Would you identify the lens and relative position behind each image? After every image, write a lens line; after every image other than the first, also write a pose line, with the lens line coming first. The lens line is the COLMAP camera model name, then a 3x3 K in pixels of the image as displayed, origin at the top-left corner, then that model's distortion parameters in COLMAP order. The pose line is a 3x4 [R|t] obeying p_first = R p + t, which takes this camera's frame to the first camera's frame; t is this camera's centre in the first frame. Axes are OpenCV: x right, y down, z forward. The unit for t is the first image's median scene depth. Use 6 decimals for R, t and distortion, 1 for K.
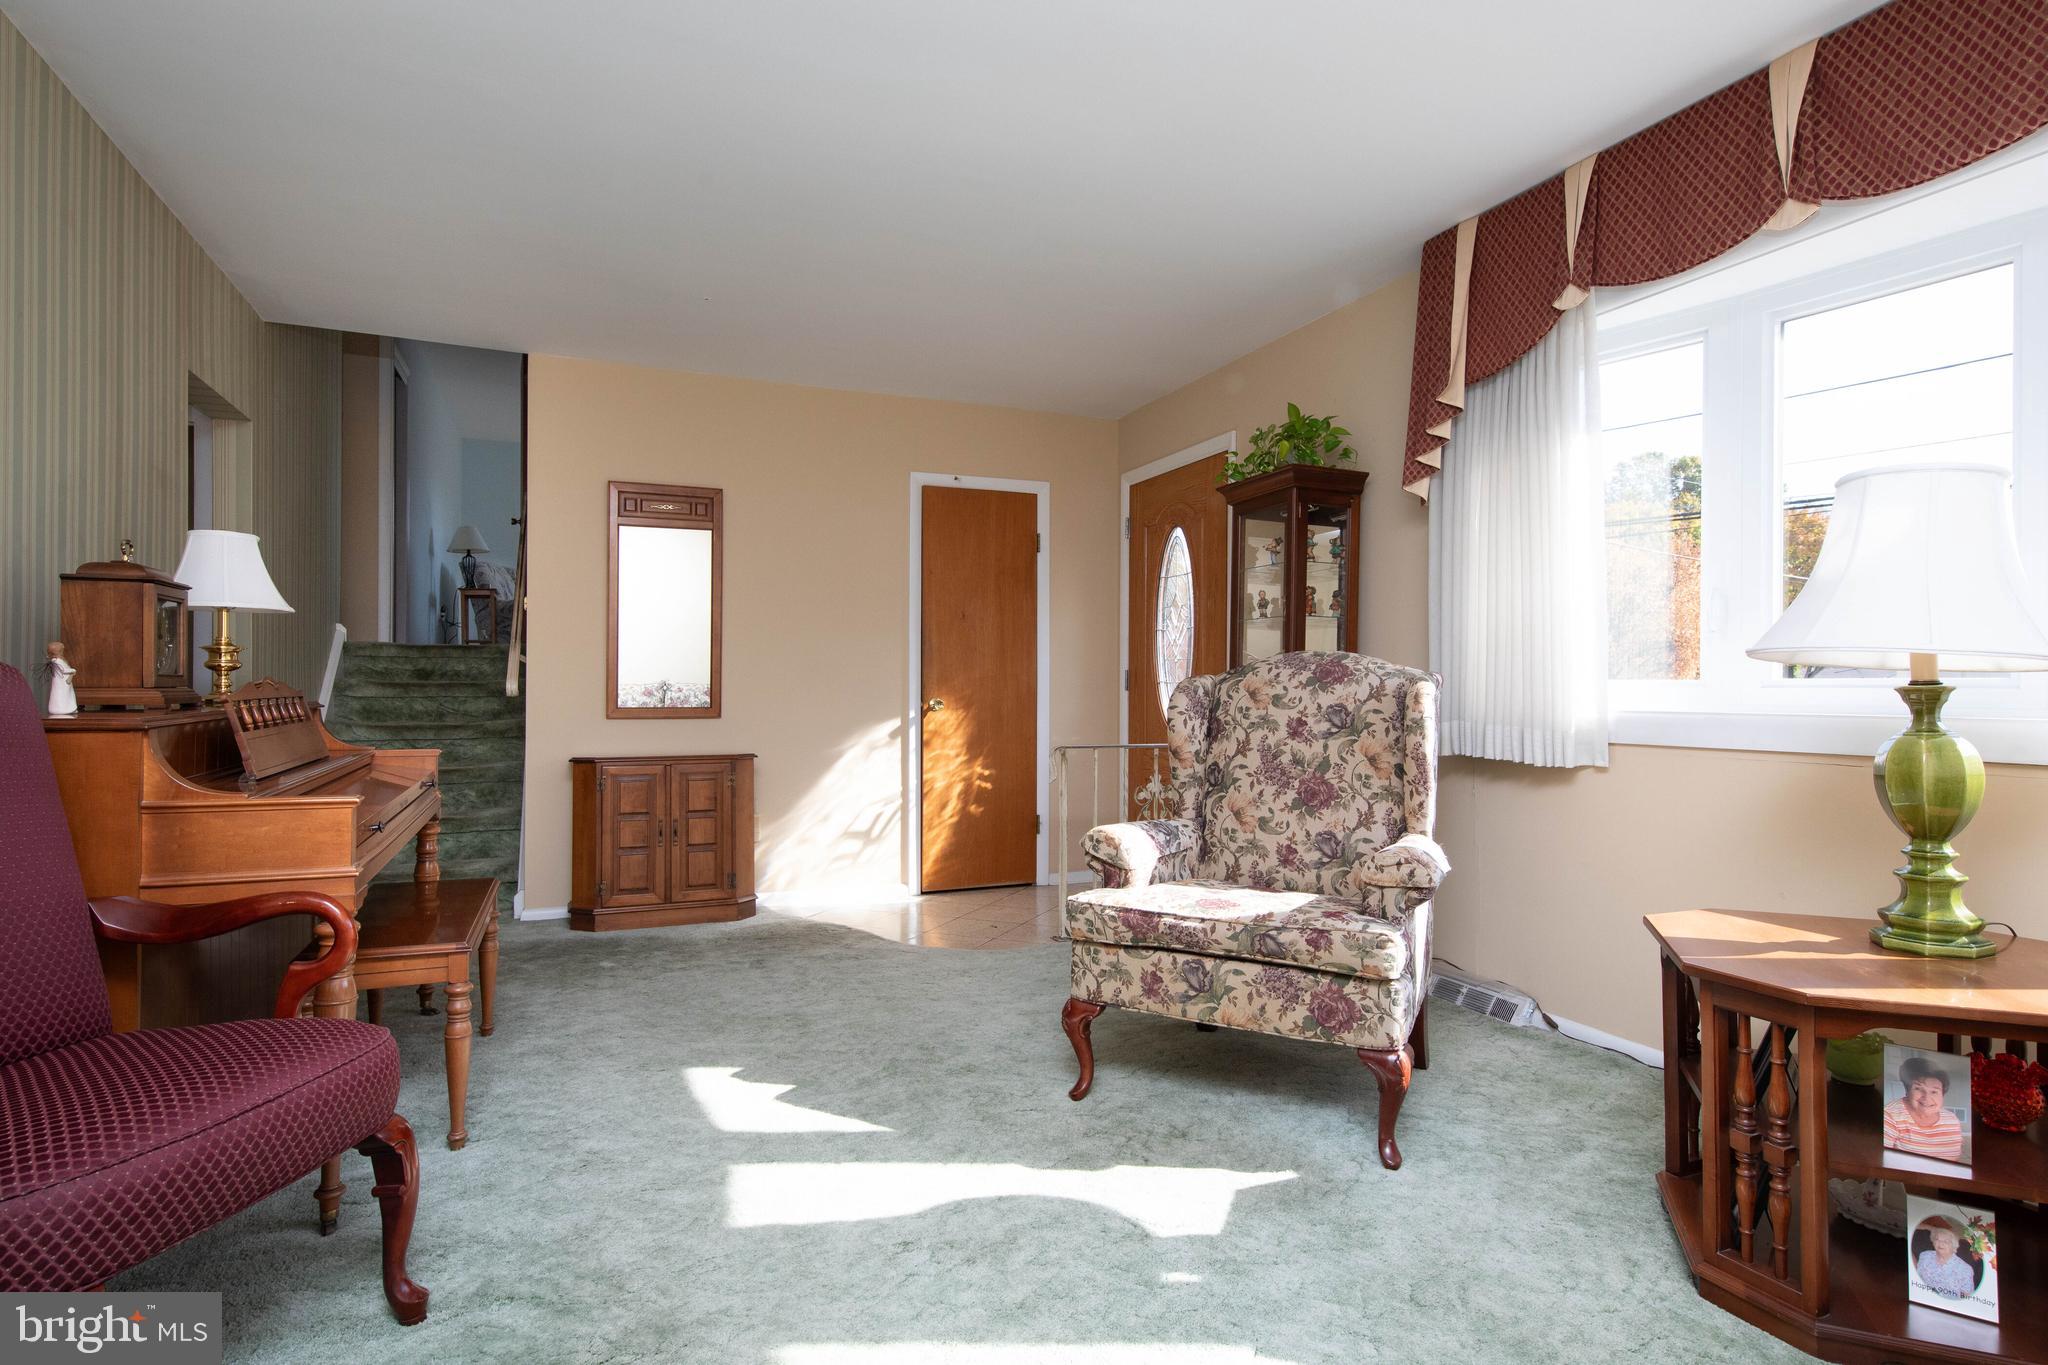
lens RADIAL K [[1085.7, 0, 1014.4], [0, 1085.7, 674.5], [0, 0, 1]] dist [0.014016, -0.006355]
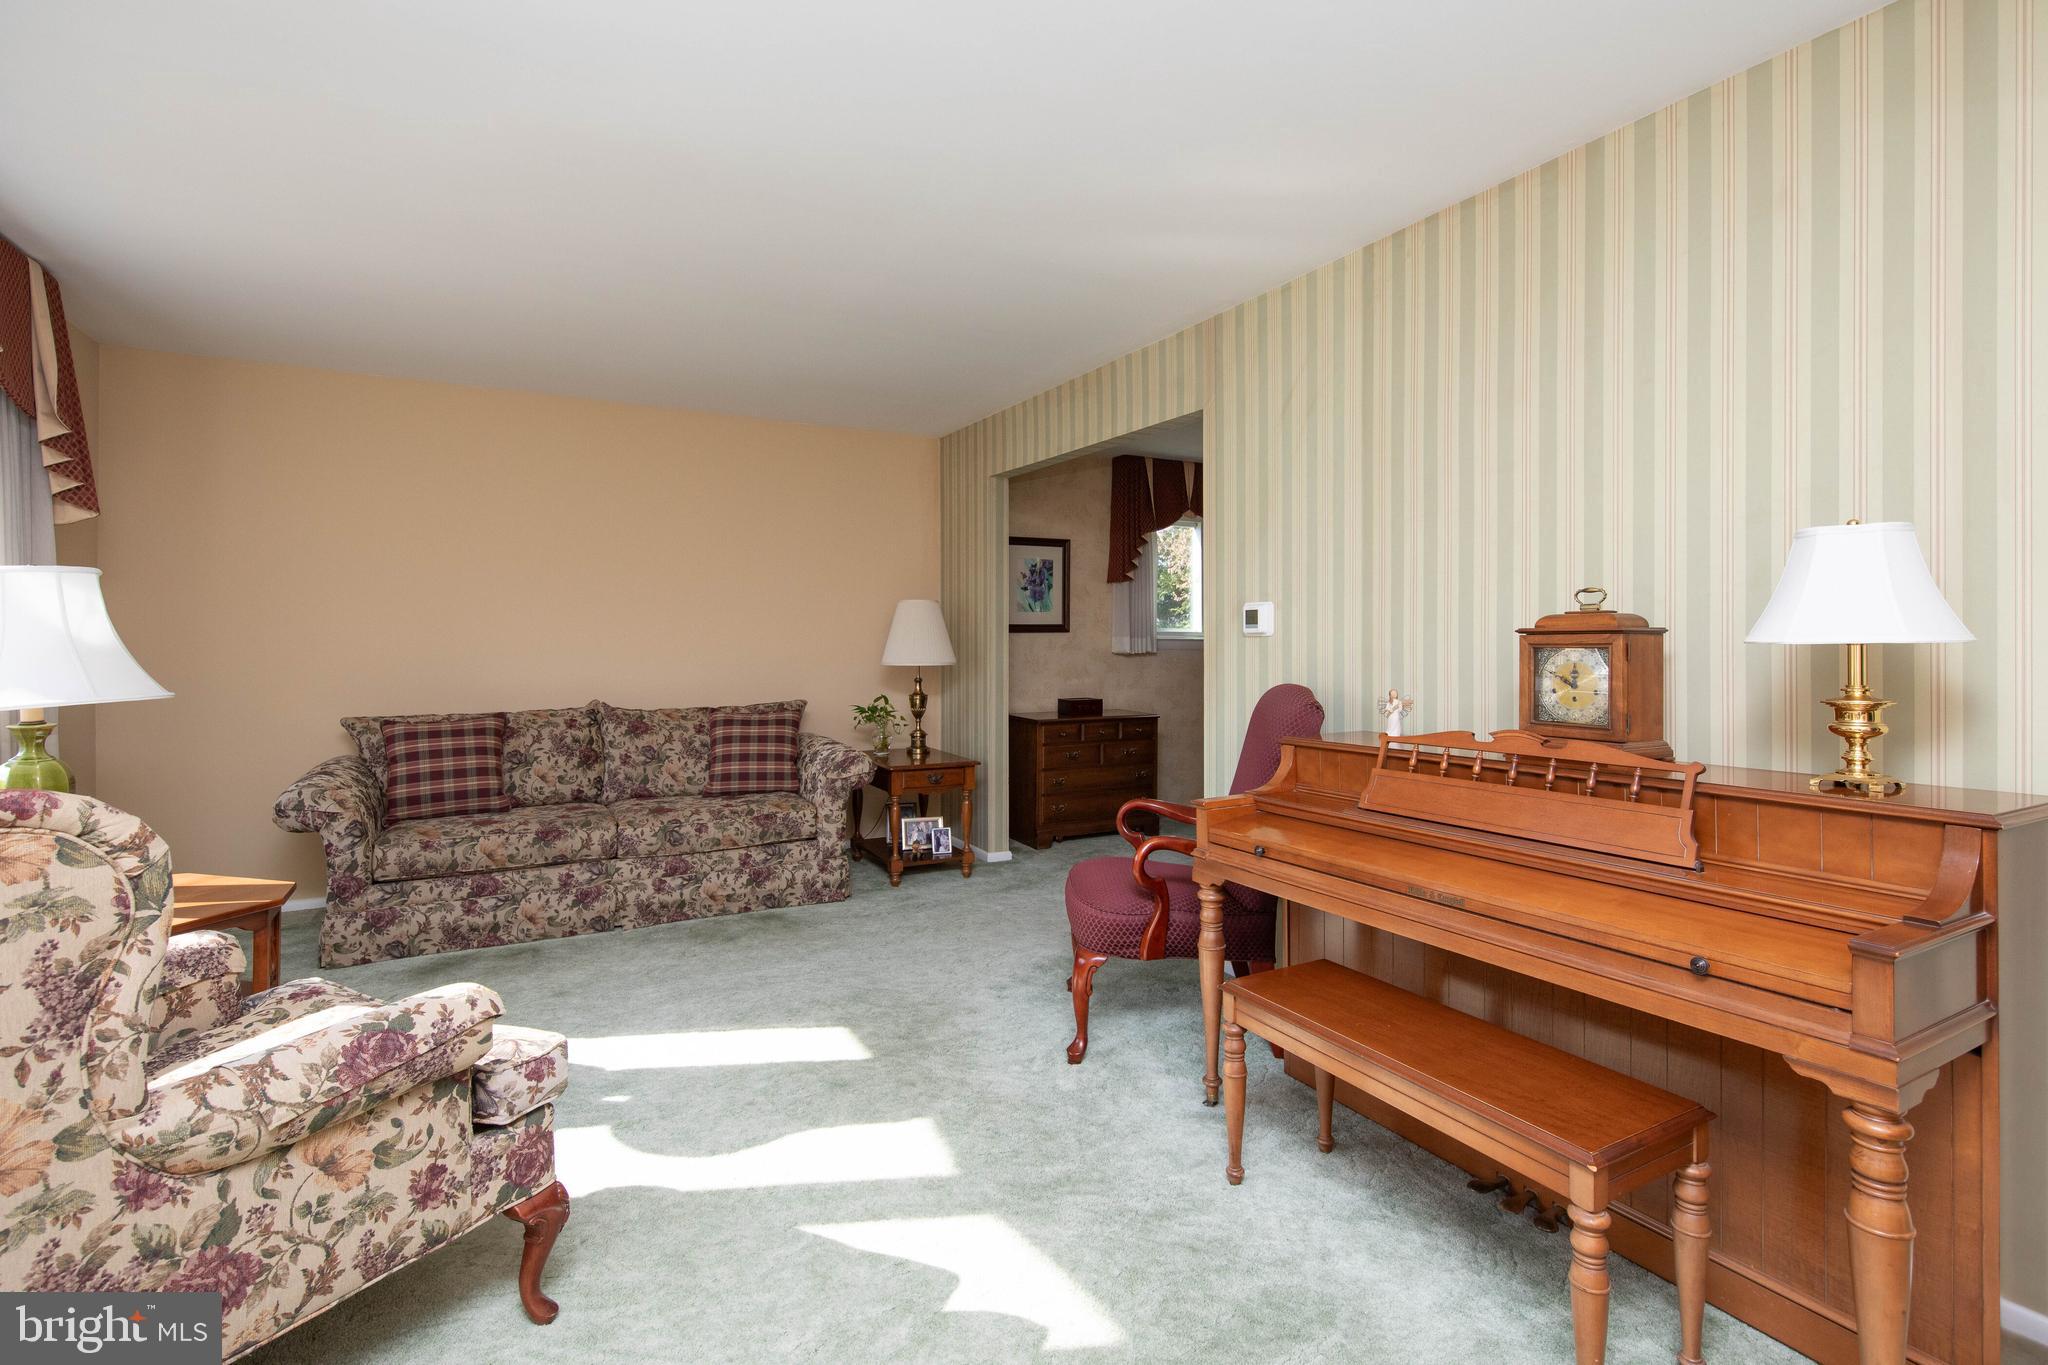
lens RADIAL K [[955.2, 0, 1030.1], [0, 955.2, 648.9], [0, 0, 1]] dist [0.013406, -0.007866]
pose [[-0.993514, -0.004235, -0.113632, -0.171446], [-0.003798, 0.999985, -0.004061, -0.053453], [0.113648, -0.003603, -0.993515, 1.503509]]
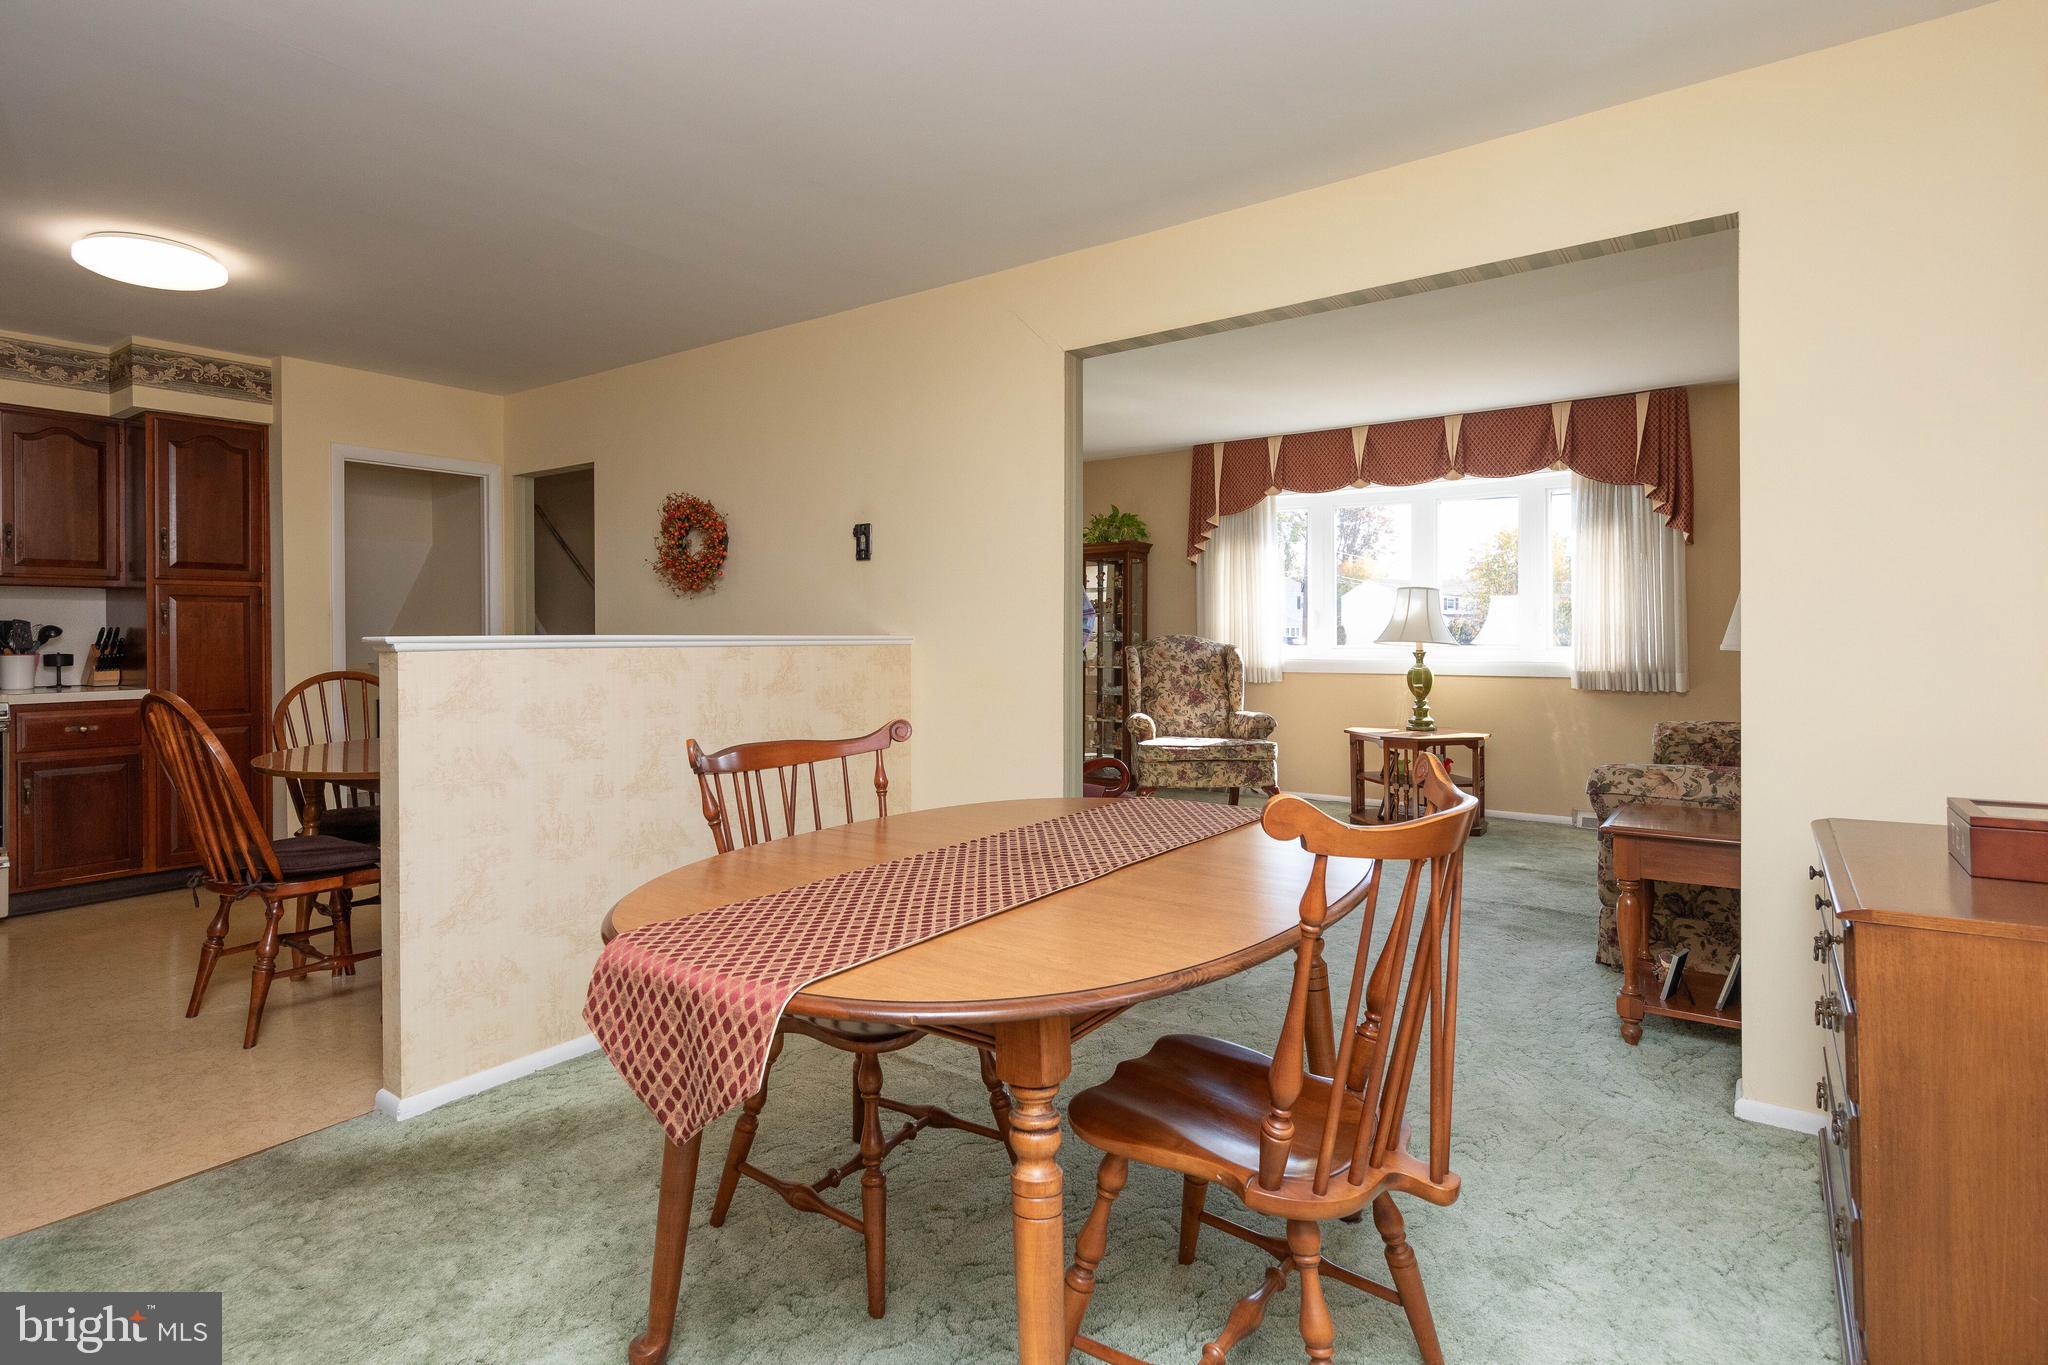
lens RADIAL K [[1036.8, 0, 967.7], [0, 1036.8, 627.8], [0, 0, 1]] dist [0.001994, 0.000160]
pose [[0.859475, -0.007247, 0.511126, -1.266185], [0.003147, 0.999956, 0.008887, -0.060632], [-0.511168, -0.006029, 0.859460, -0.652386]]
